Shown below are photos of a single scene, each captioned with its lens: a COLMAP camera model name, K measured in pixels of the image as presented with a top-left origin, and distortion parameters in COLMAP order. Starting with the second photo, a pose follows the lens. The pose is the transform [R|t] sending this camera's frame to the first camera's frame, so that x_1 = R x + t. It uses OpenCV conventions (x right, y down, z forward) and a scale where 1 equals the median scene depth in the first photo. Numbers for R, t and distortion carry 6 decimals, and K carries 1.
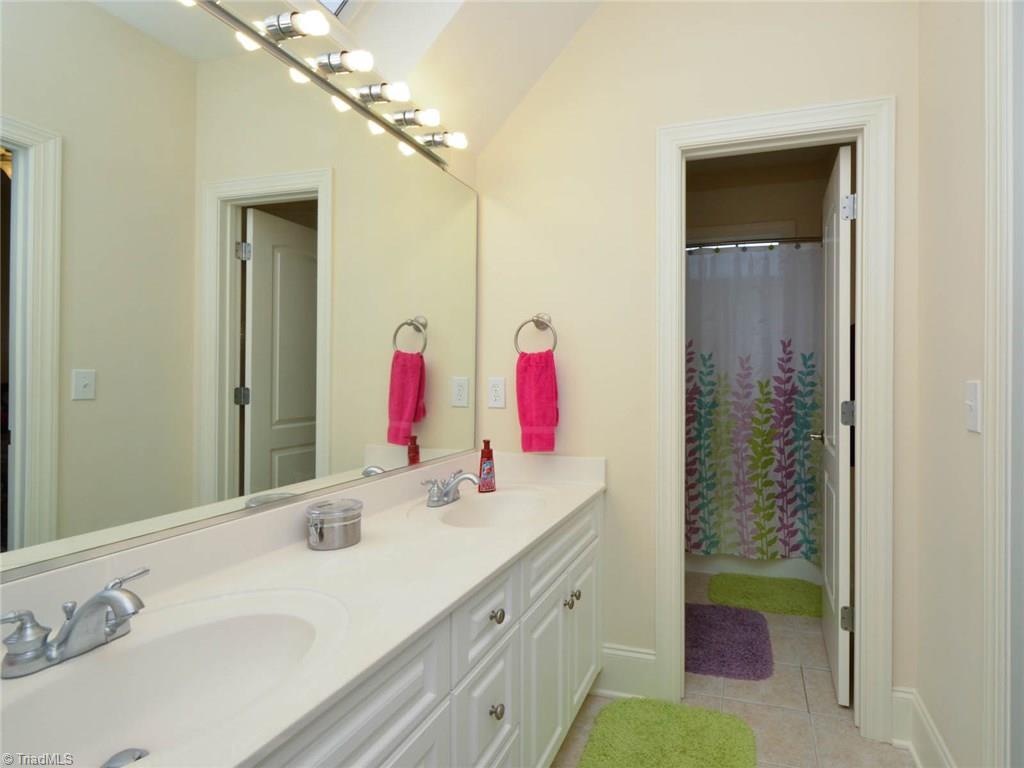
lens RADIAL K [[513.7, 0, 510.0], [0, 513.7, 379.5], [0, 0, 1]] dist [-0.002306, -0.001143]
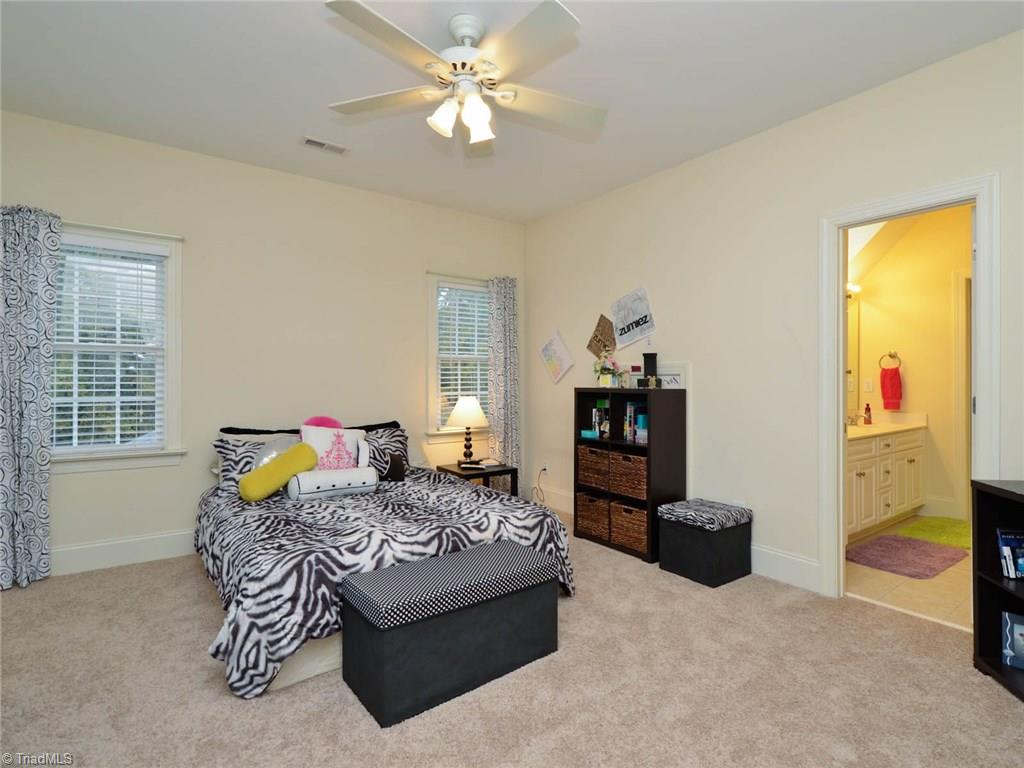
lens RADIAL K [[513.7, 0, 510.0], [0, 513.7, 379.5], [0, 0, 1]] dist [-0.002306, -0.001143]
pose [[0.874682, 0.000931, -0.484696, -0.344068], [-0.000862, 1.000000, 0.000365, -0.000700], [0.484696, 0.000099, 0.874683, -1.962352]]
